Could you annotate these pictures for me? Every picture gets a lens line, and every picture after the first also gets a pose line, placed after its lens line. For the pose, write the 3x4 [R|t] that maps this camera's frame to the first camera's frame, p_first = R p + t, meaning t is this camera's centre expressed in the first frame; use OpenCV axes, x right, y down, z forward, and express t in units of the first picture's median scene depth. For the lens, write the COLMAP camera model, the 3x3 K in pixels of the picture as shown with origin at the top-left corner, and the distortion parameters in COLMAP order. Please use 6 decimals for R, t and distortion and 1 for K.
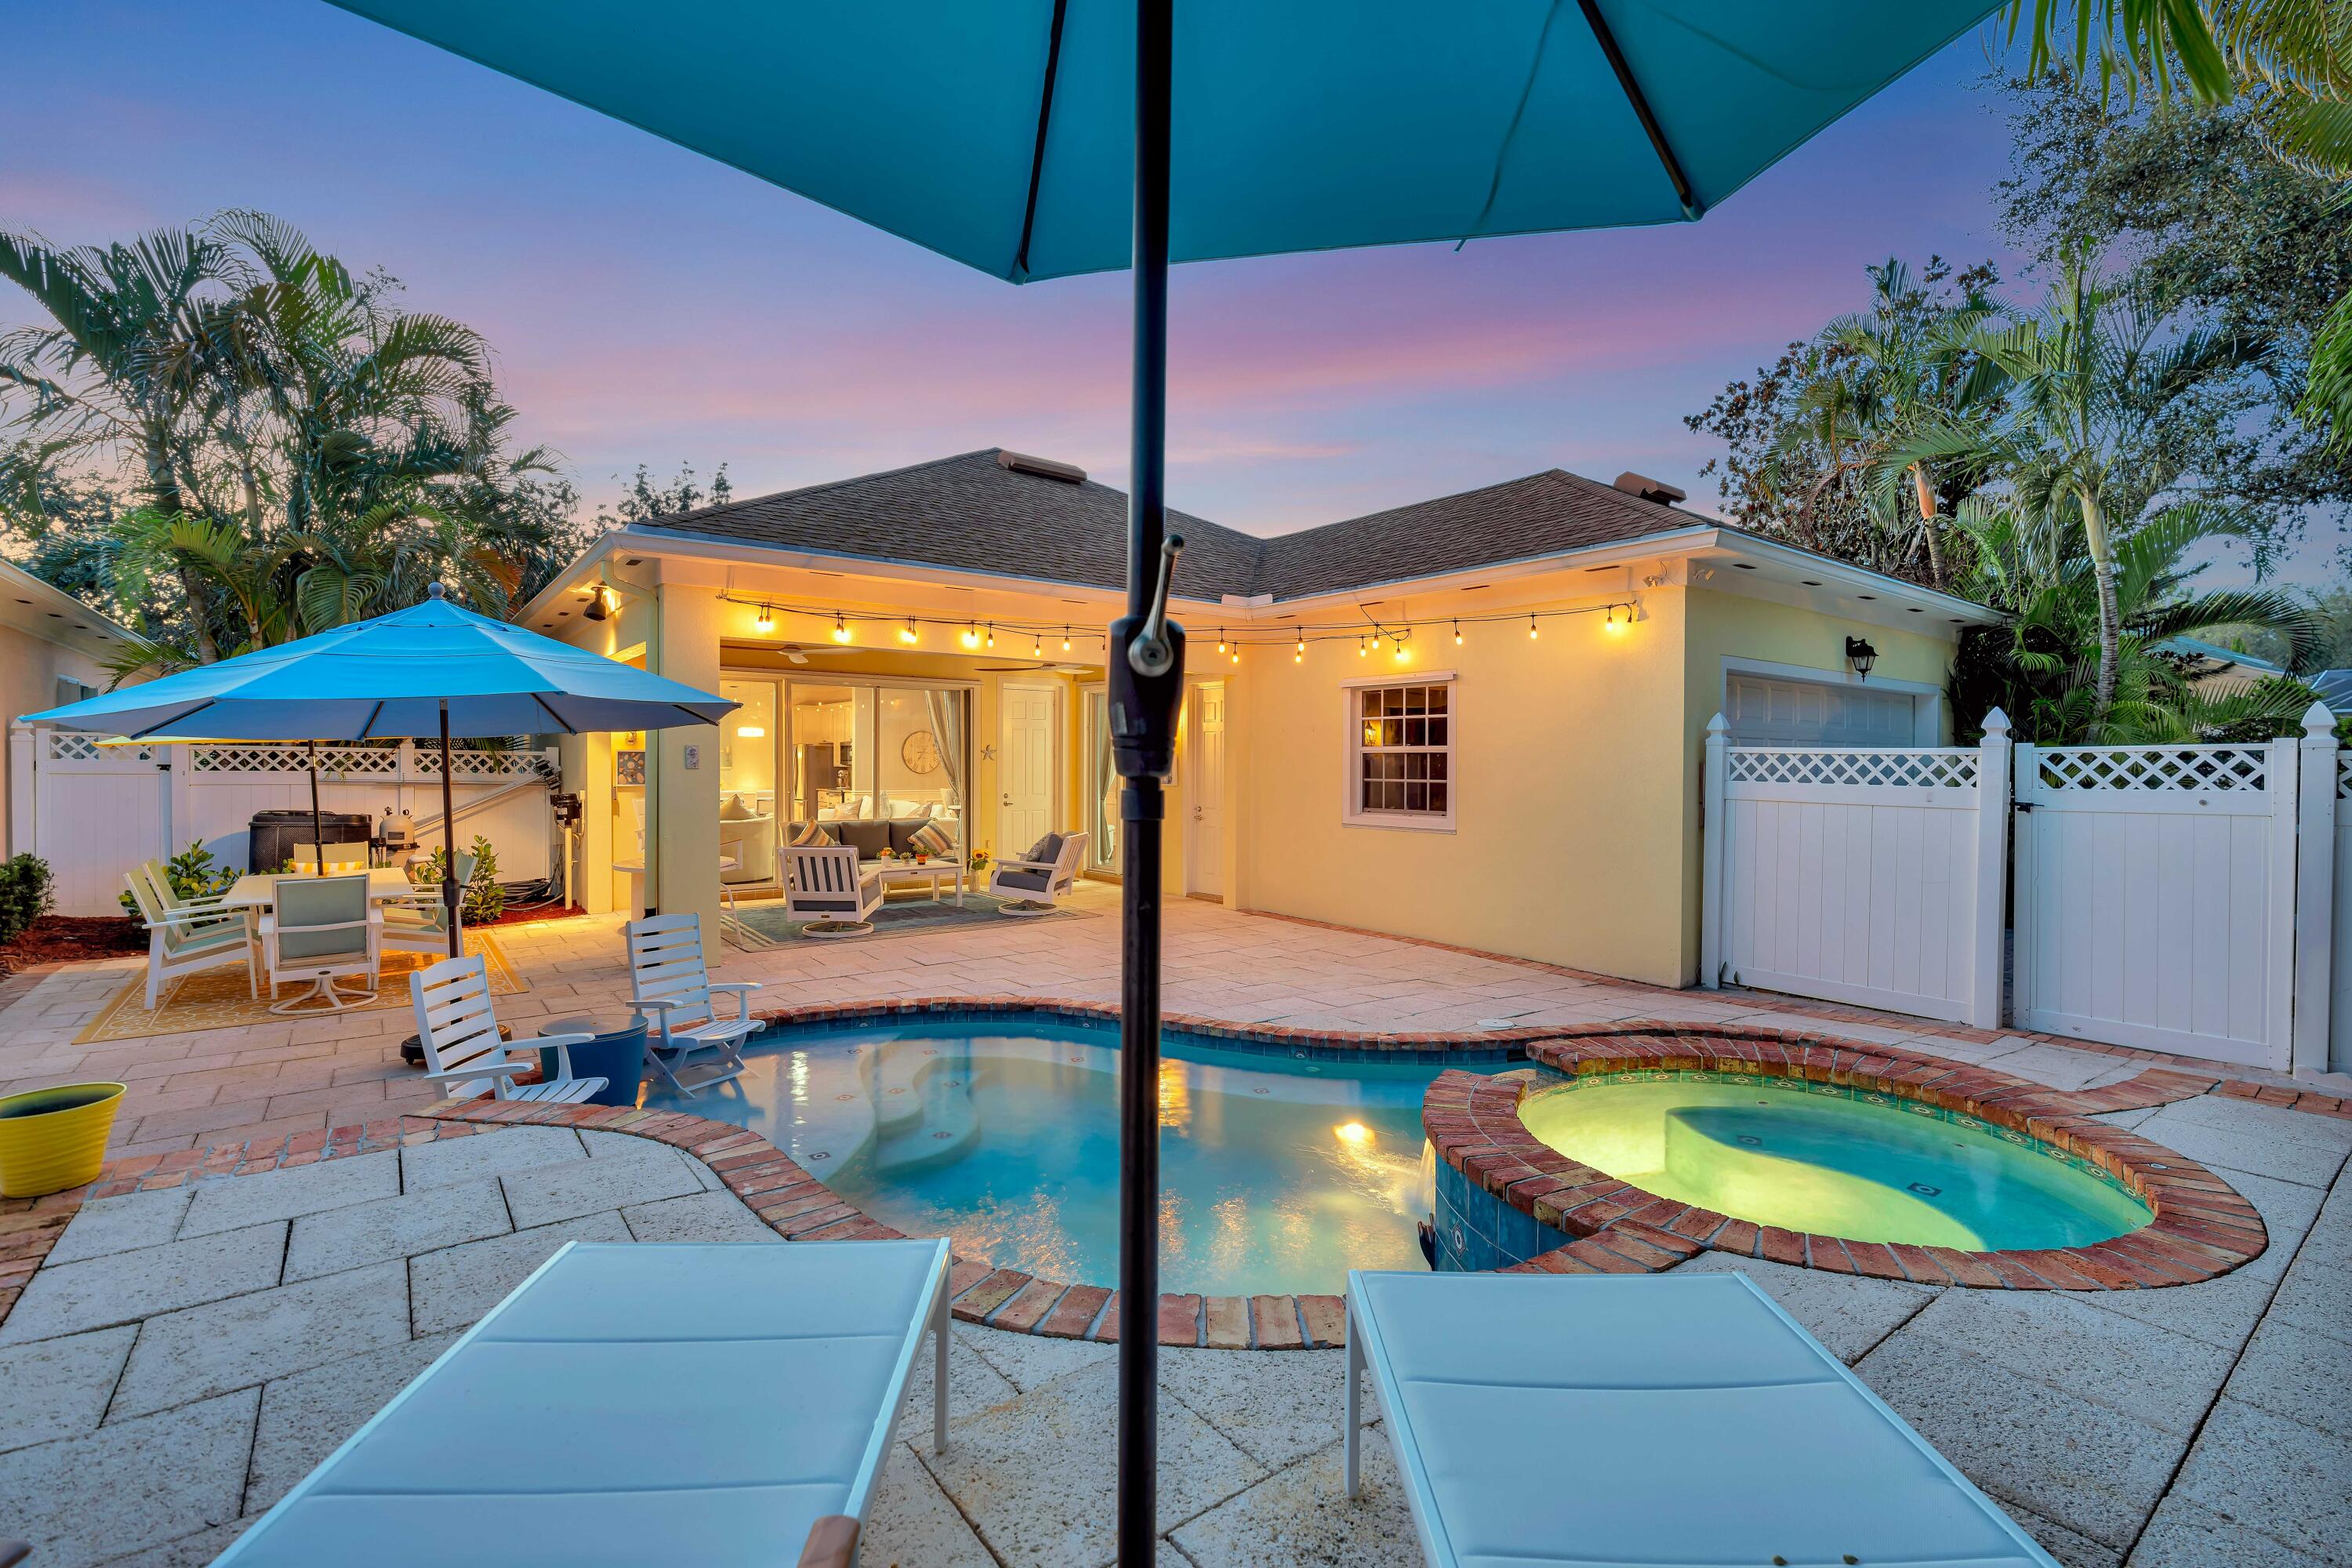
lens RADIAL K [[1059.7, 0, 1169.1], [0, 1059.7, 765.3], [0, 0, 1]] dist [0.000323, 0.000650]
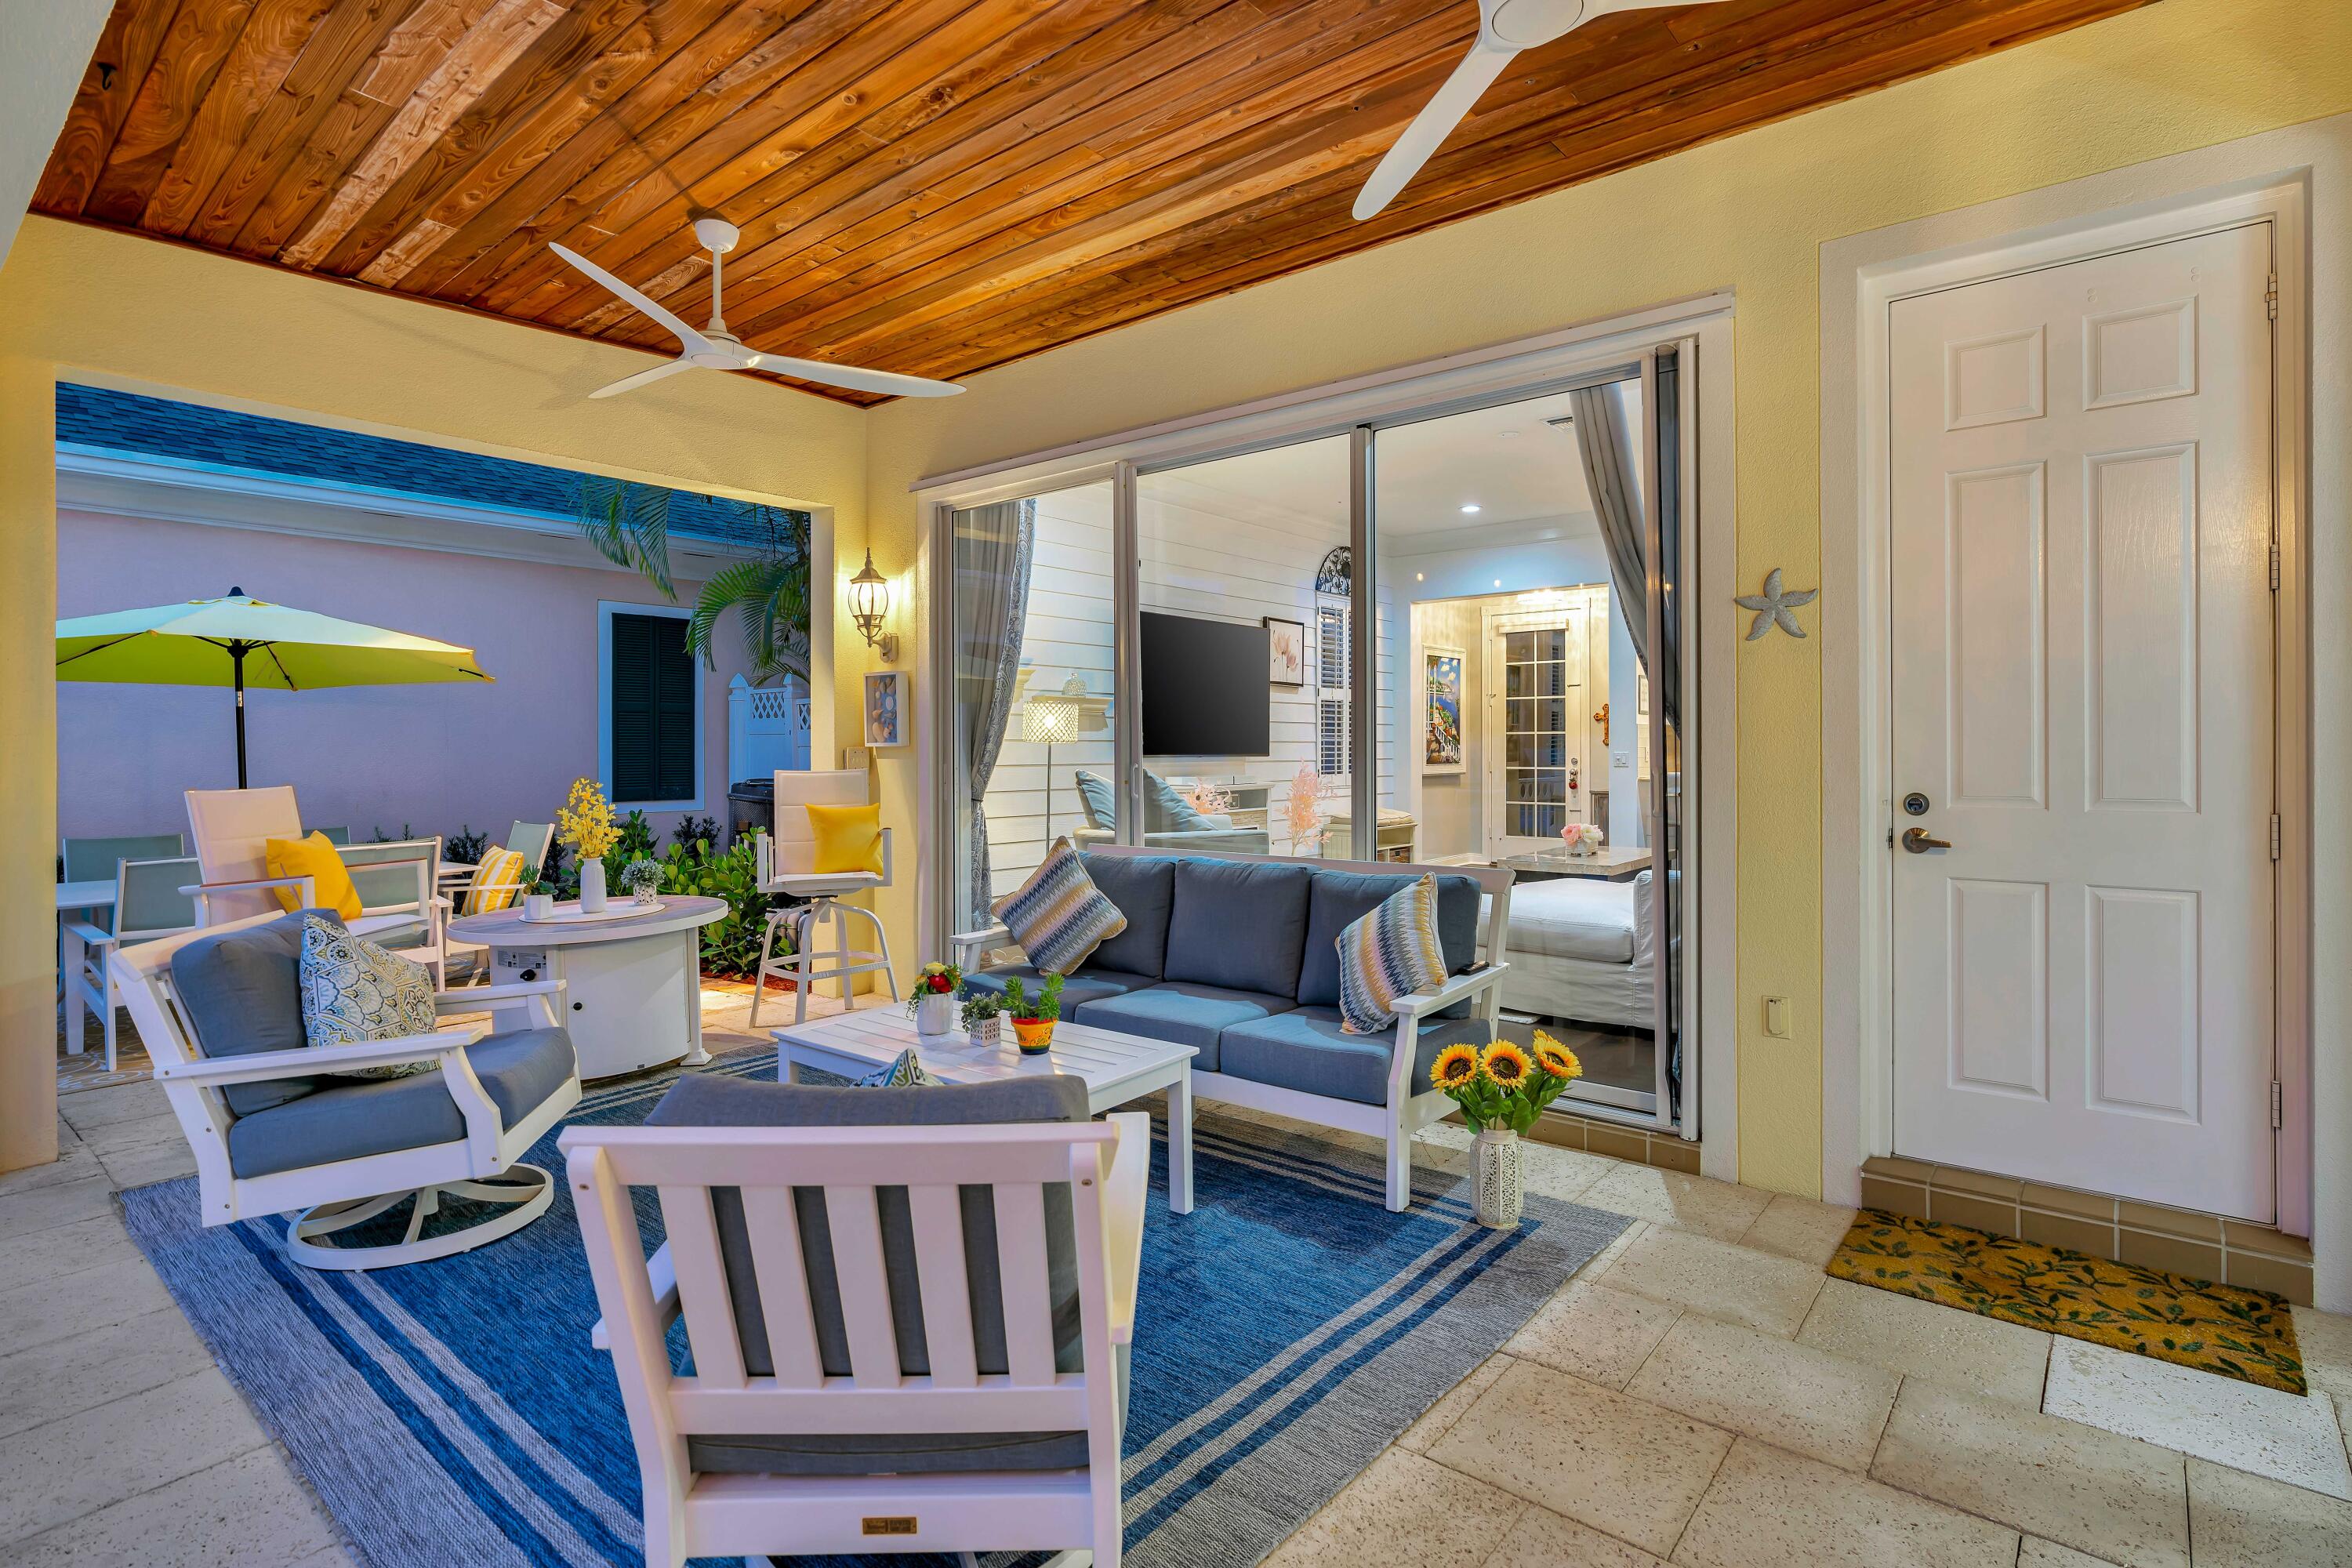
lens RADIAL K [[1187.7, 0, 1189.5], [0, 1187.7, 775.5], [0, 0, 1]] dist [-0.009482, 0.000878]
pose [[0.227012, 0.016703, -0.973749, 0.086939], [0.002611, 0.999839, 0.017759, 0.040226], [0.973889, -0.006574, 0.226932, 1.697160]]
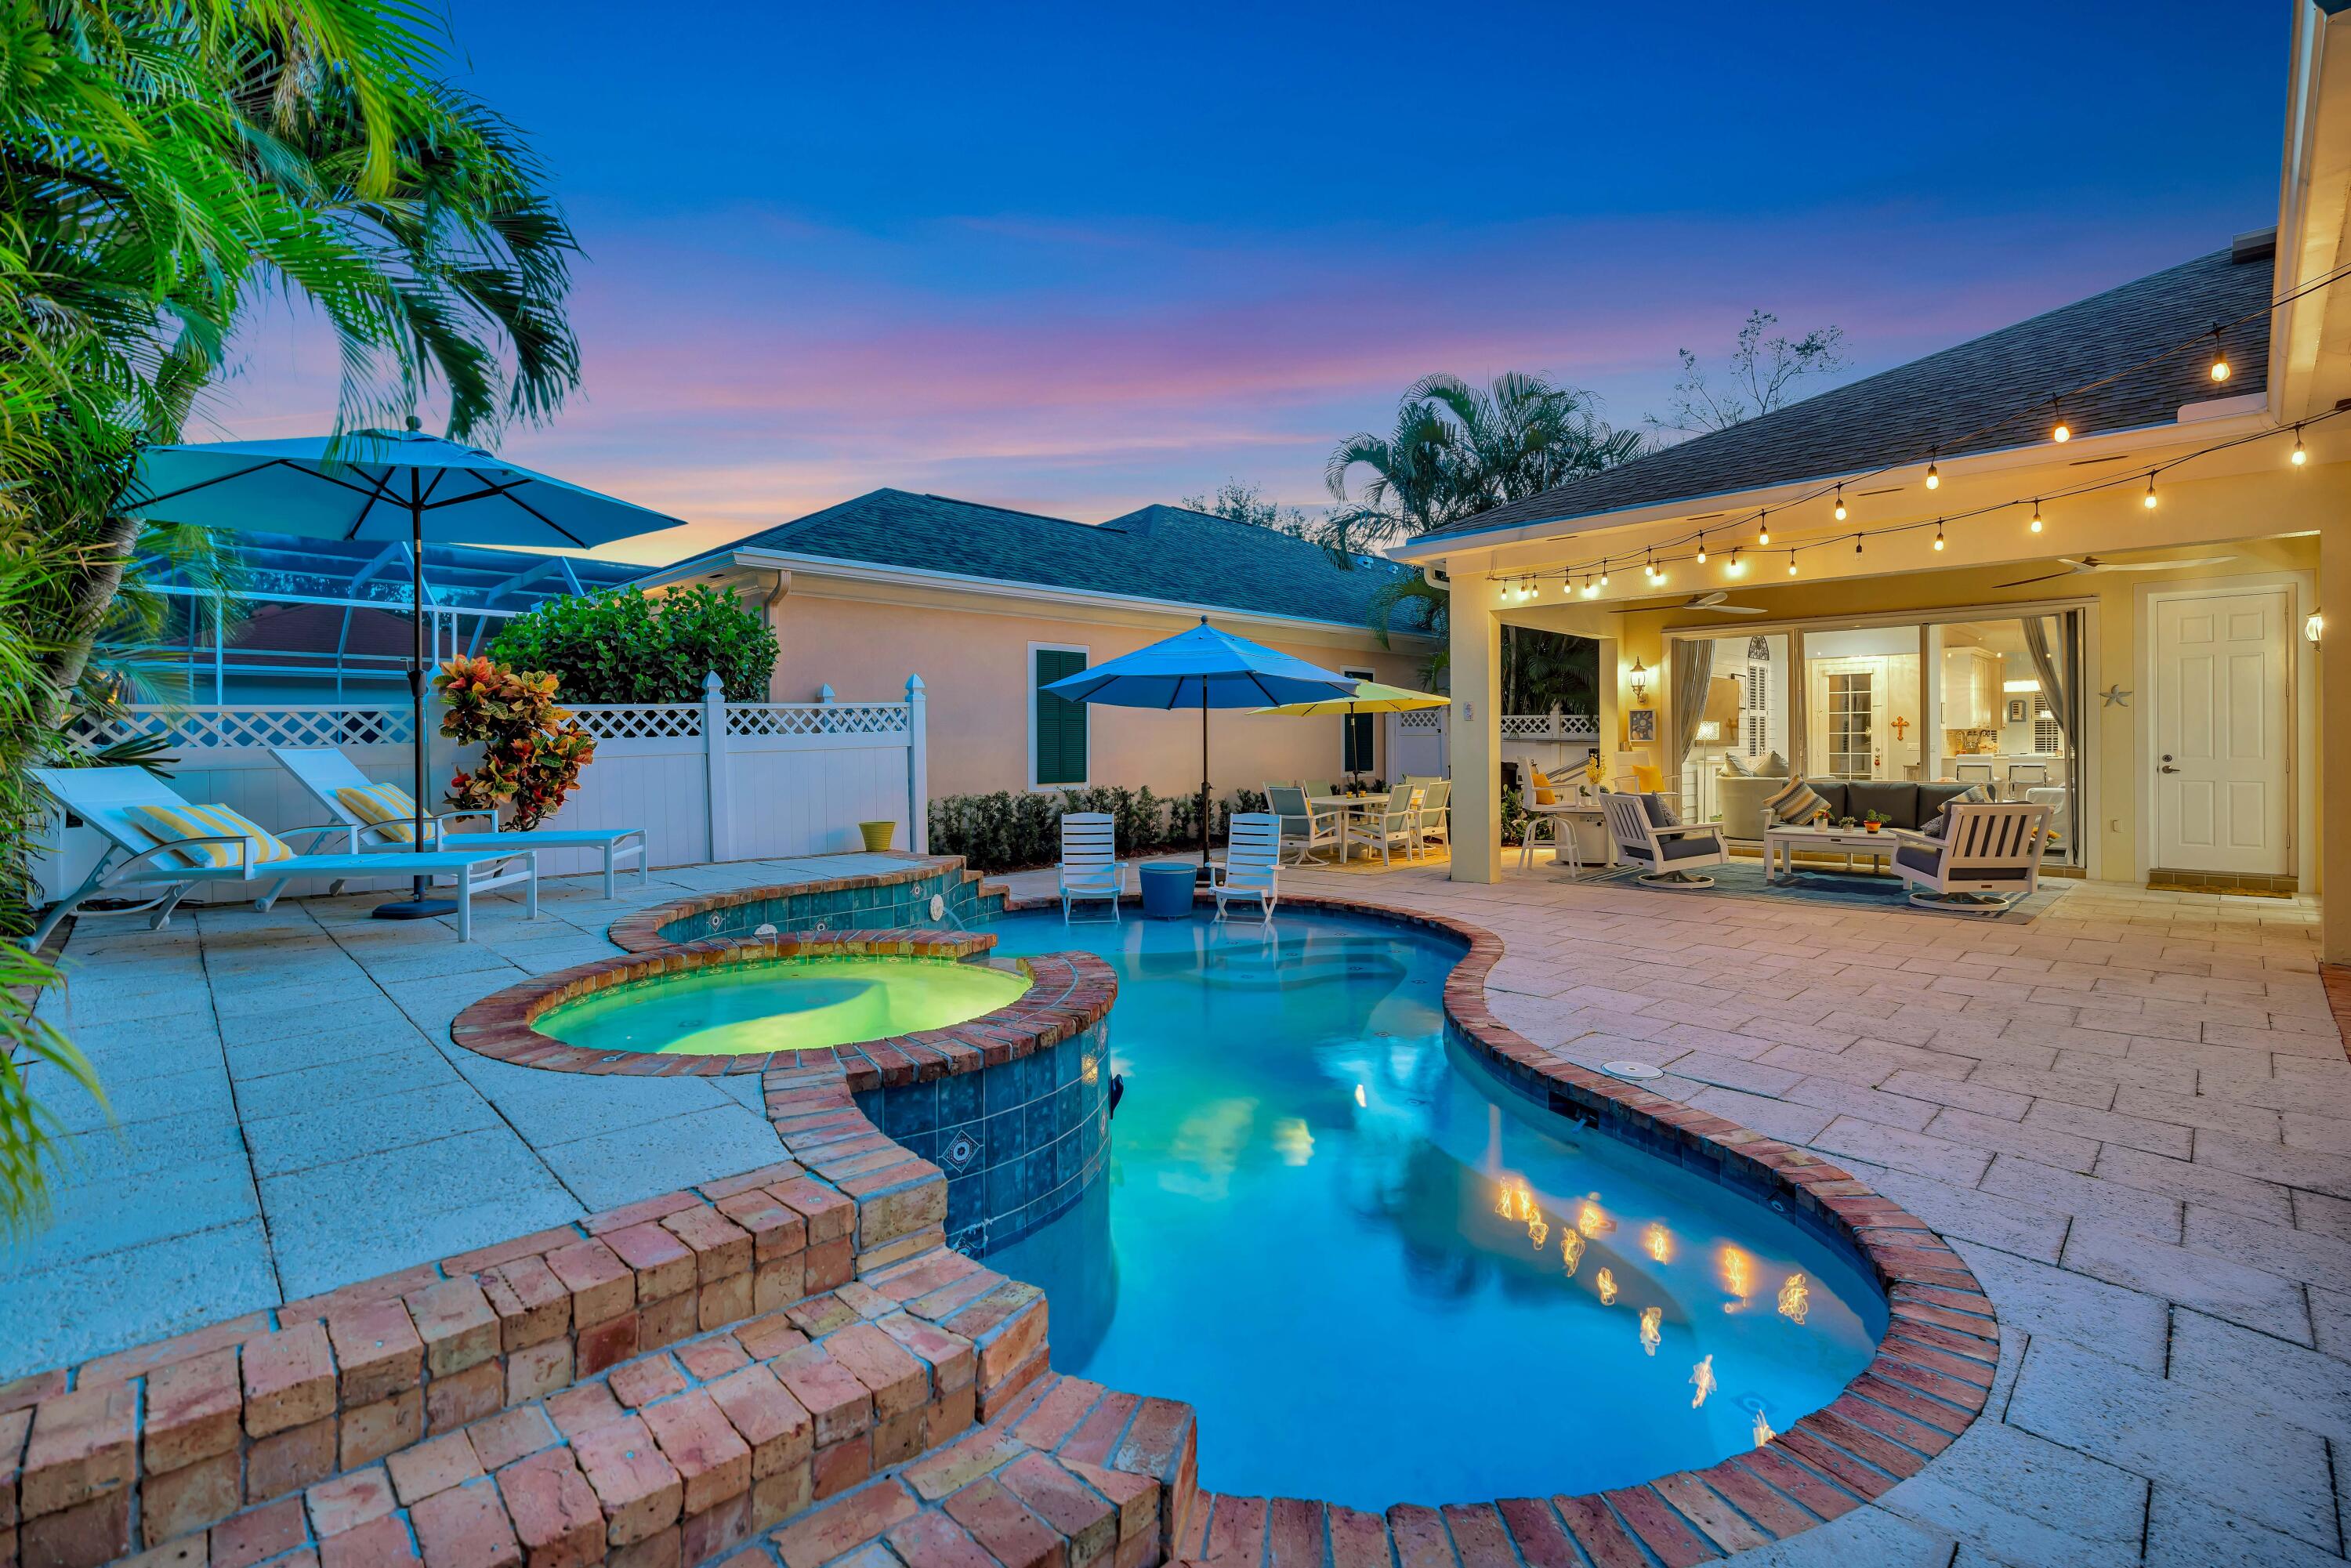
lens RADIAL K [[1059.2, 0, 1168.6], [0, 1059.2, 765.3], [0, 0, 1]] dist [0.000323, 0.000650]
pose [[0.117165, 0.013522, -0.993020, 0.922427], [0.004975, 0.999887, 0.014203, 0.044530], [0.993100, -0.006605, 0.117085, 0.618206]]
